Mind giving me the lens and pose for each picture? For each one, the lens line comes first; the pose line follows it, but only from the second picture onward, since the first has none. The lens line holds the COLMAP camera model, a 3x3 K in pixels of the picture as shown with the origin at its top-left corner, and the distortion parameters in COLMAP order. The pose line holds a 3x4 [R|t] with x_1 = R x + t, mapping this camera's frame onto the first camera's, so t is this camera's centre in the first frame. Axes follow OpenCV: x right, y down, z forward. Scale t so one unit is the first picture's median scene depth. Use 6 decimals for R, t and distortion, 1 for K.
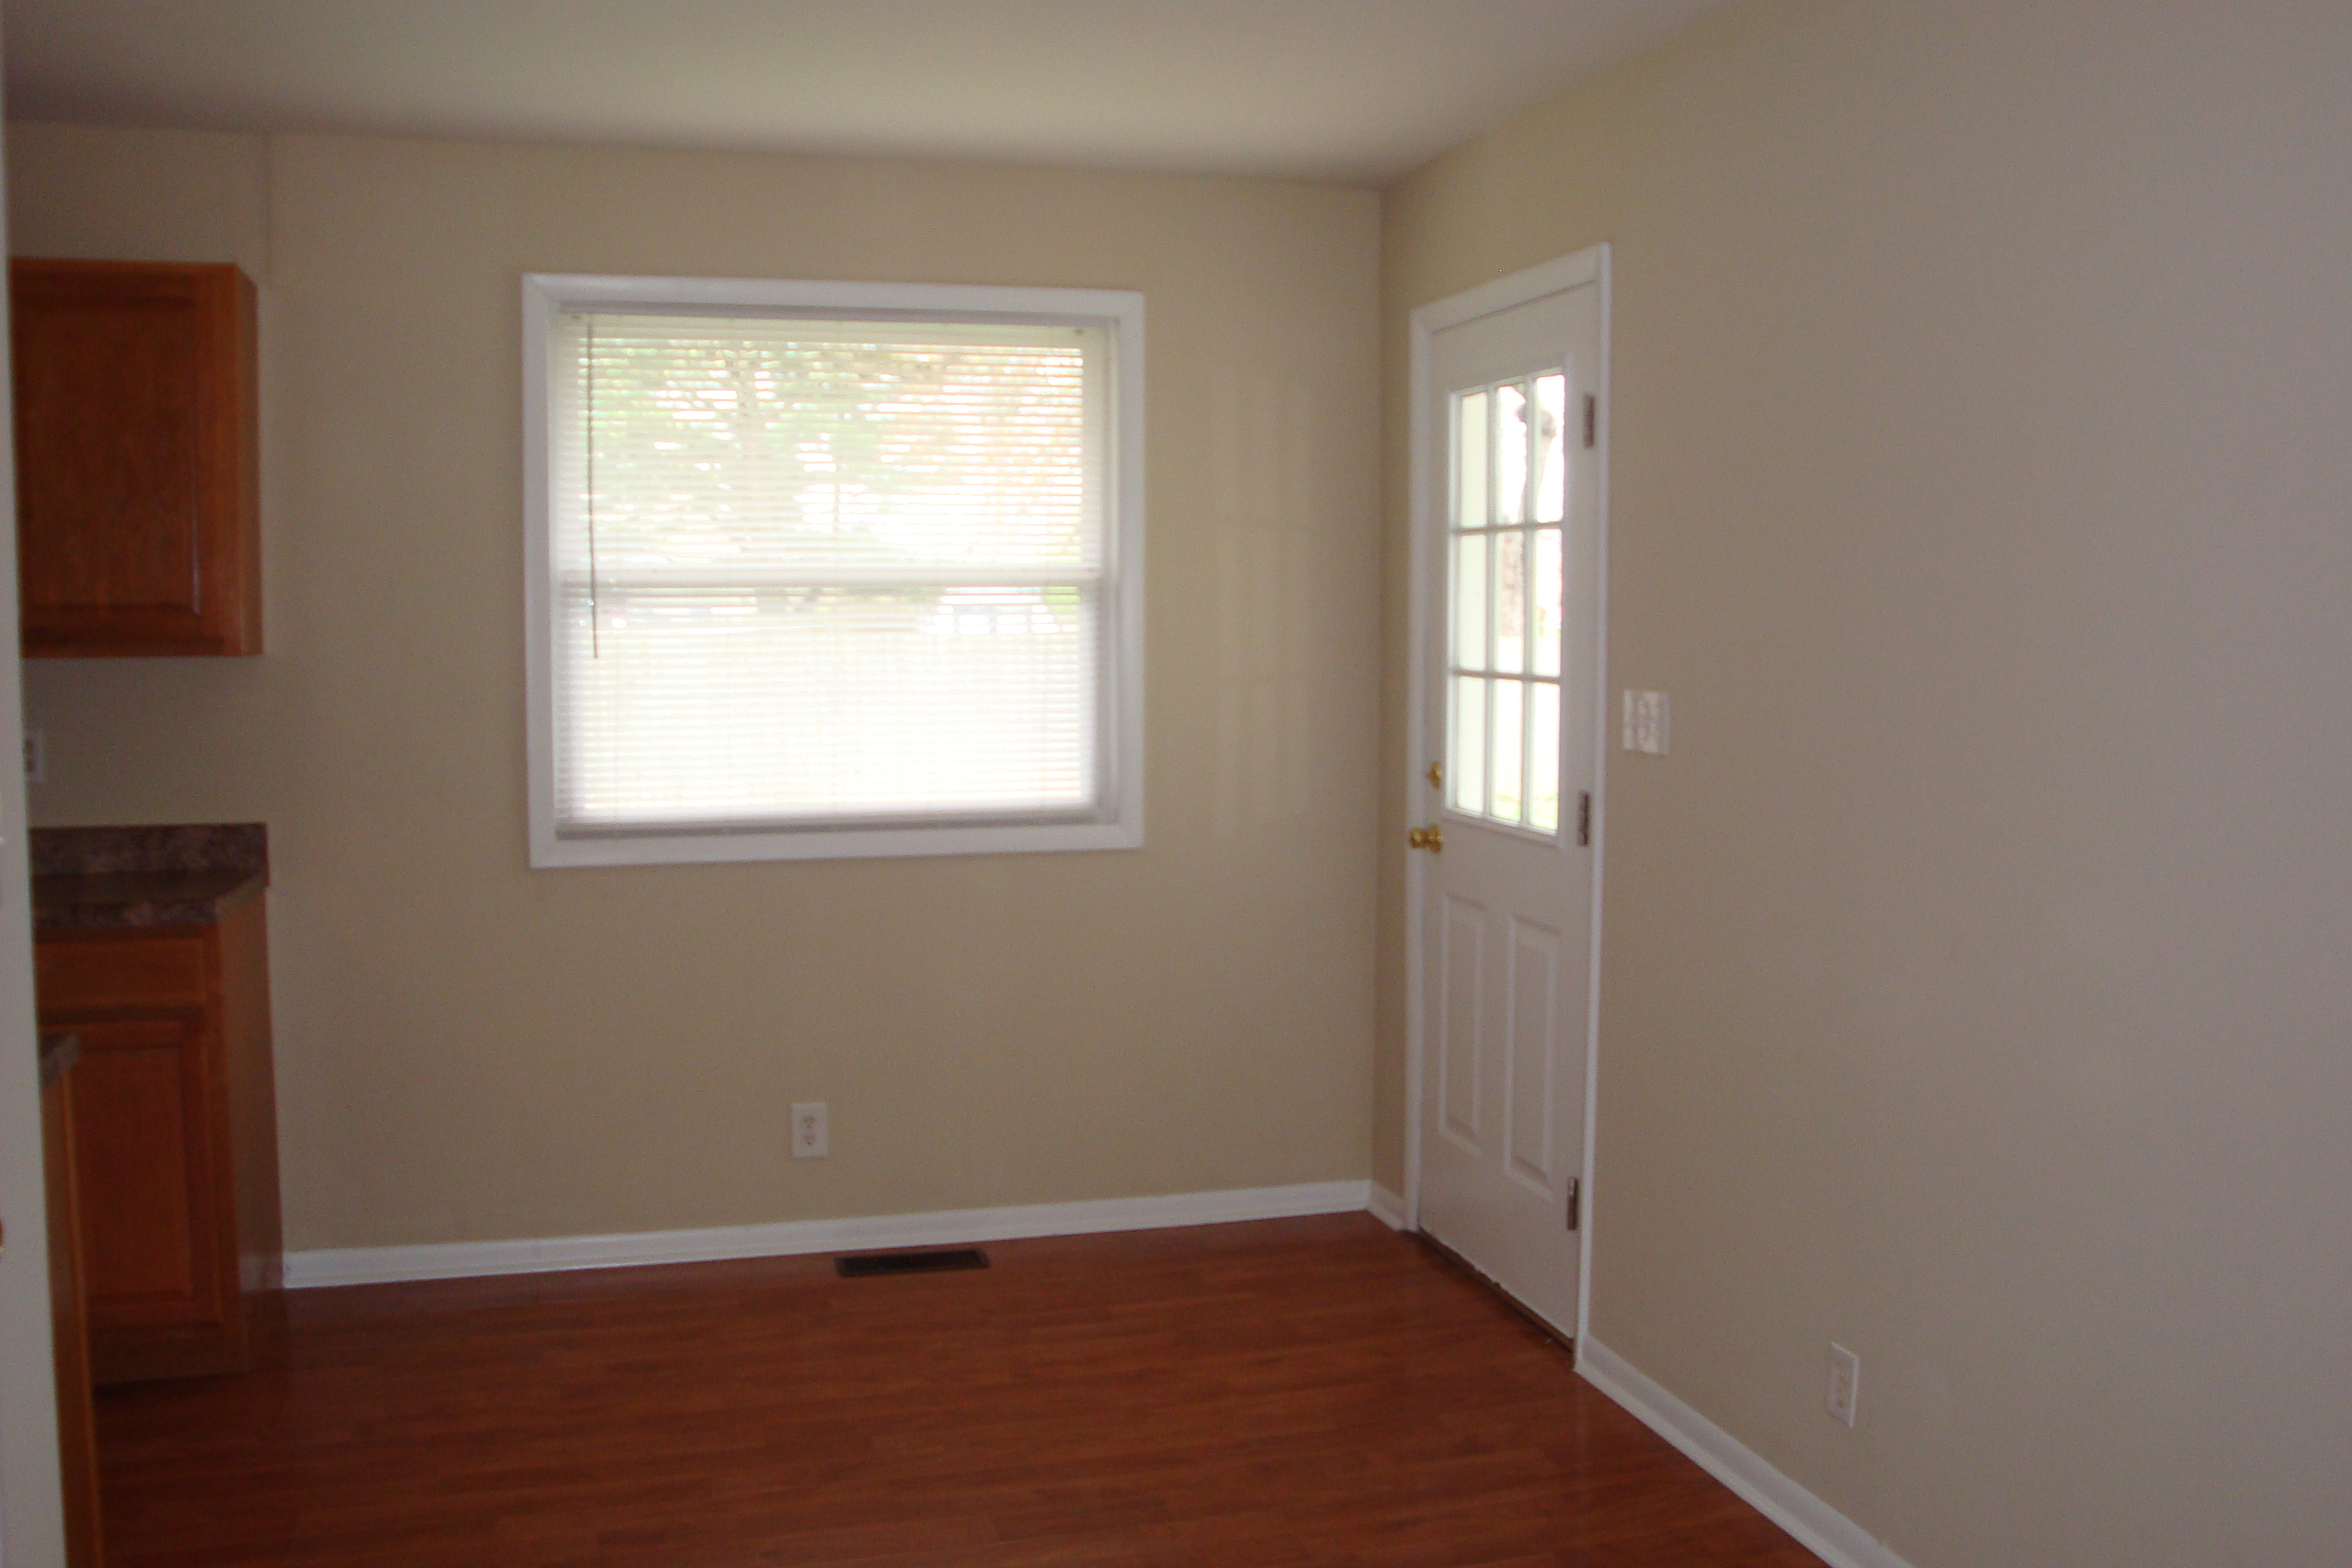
lens RADIAL K [[2117.3, 0, 1176.0], [0, 2117.3, 784.0], [0, 0, 1]] dist [-0.174851, 0.151440]
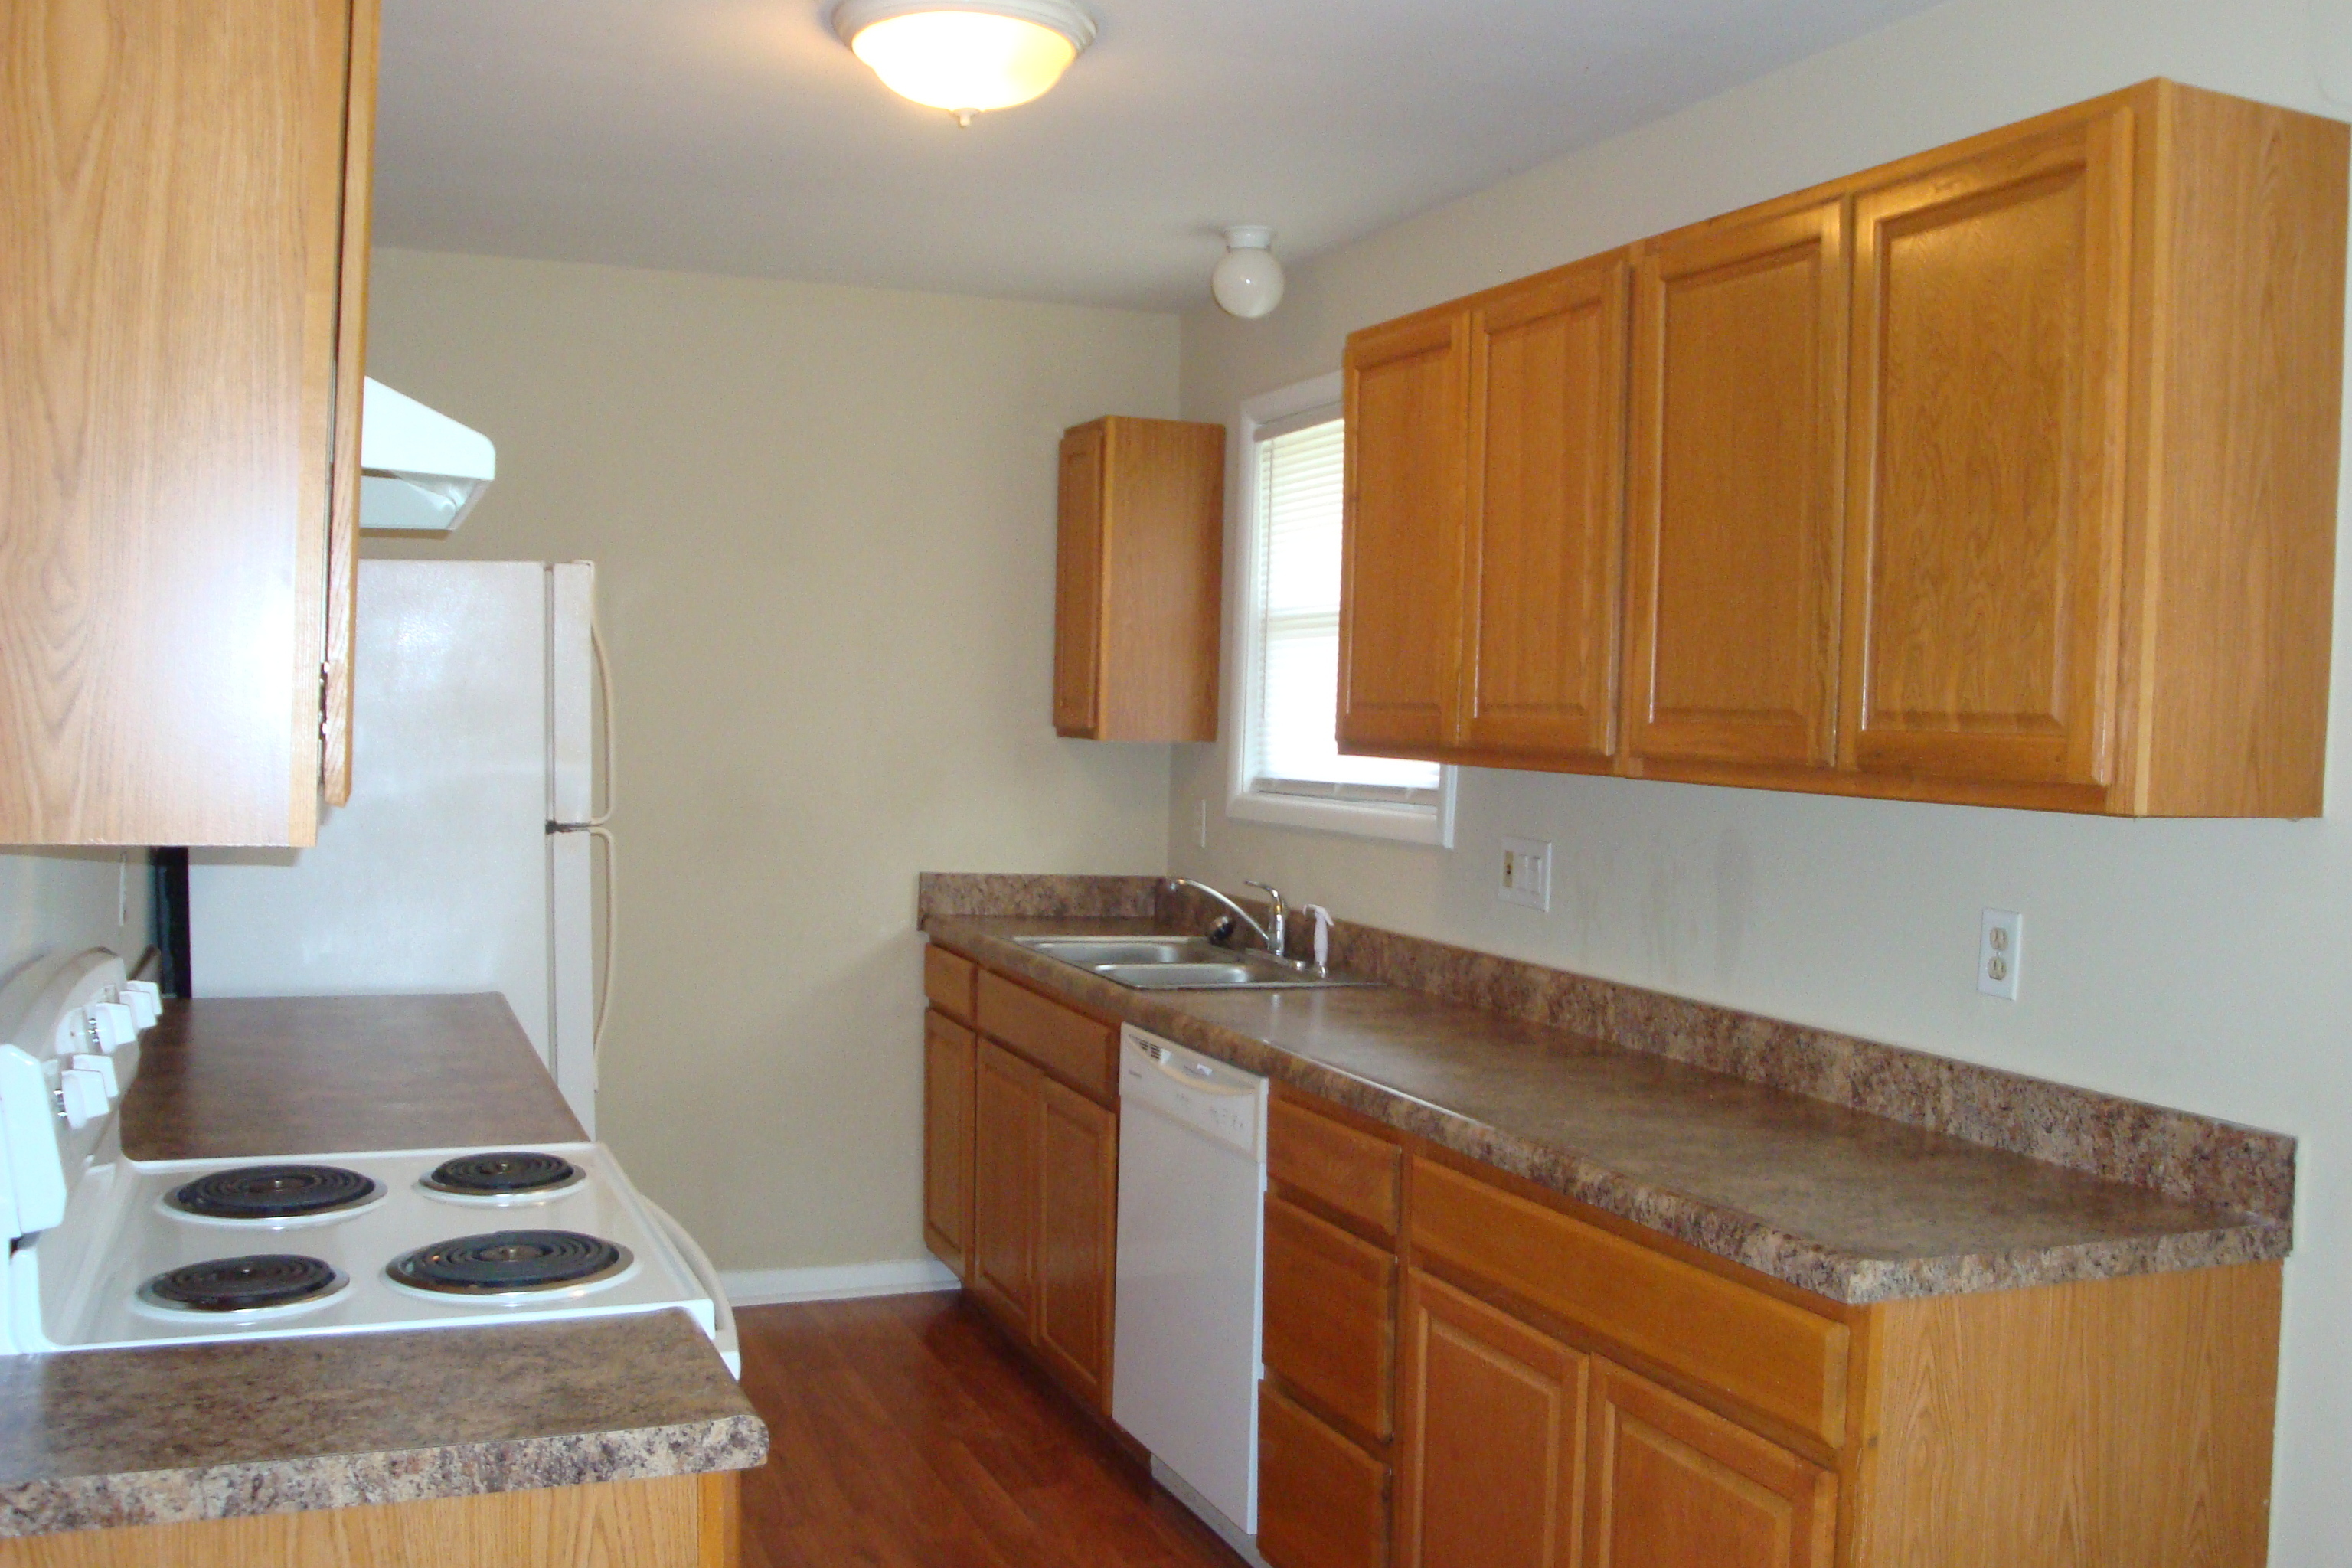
lens RADIAL K [[2117.3, 0, 1176.0], [0, 2117.3, 784.0], [0, 0, 1]] dist [-0.174851, 0.151440]
pose [[0.126621, 0.041904, -0.991066, 0.031469], [-0.109149, 0.993629, 0.028067, -0.052743], [0.985928, 0.104620, 0.130388, 0.619481]]
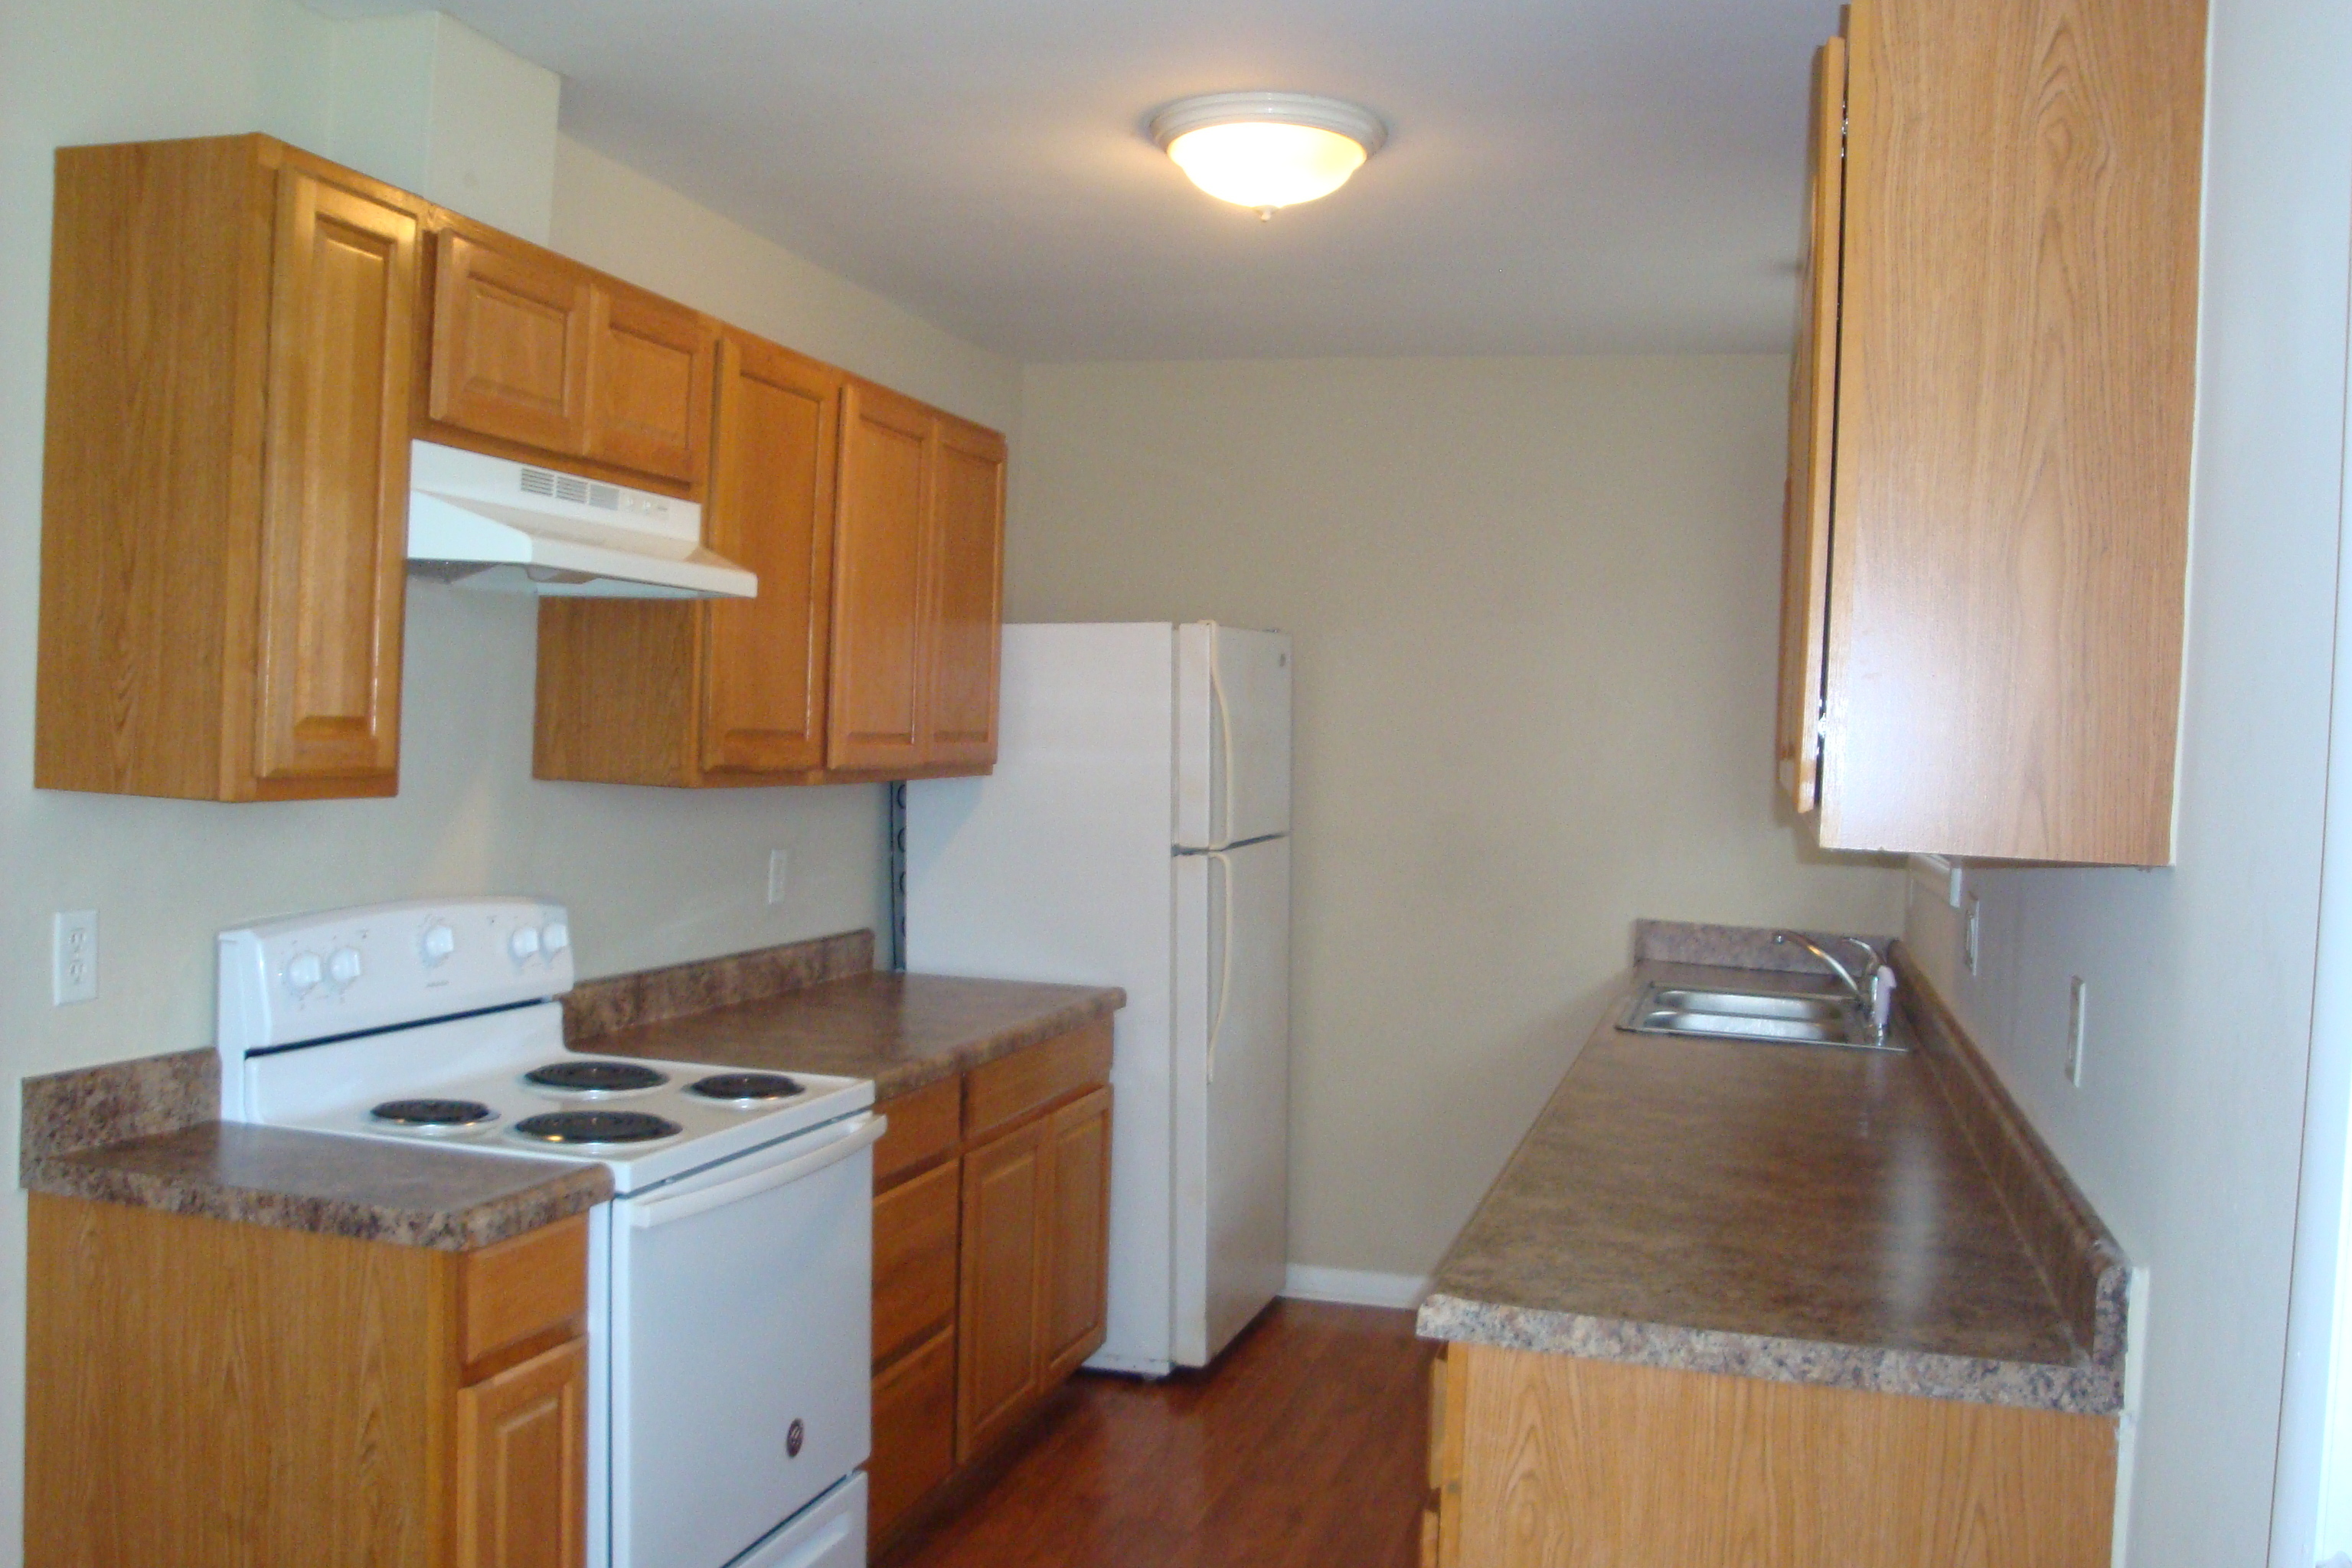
lens RADIAL K [[2119.3, 0, 1175.3], [0, 2119.3, 797.3], [0, 0, 1]] dist [-0.161941, 0.127016]
pose [[-0.520567, 0.009024, -0.853773, 0.012334], [-0.104938, 0.991687, 0.074465, -0.084228], [0.847348, 0.128357, -0.515292, 1.008318]]
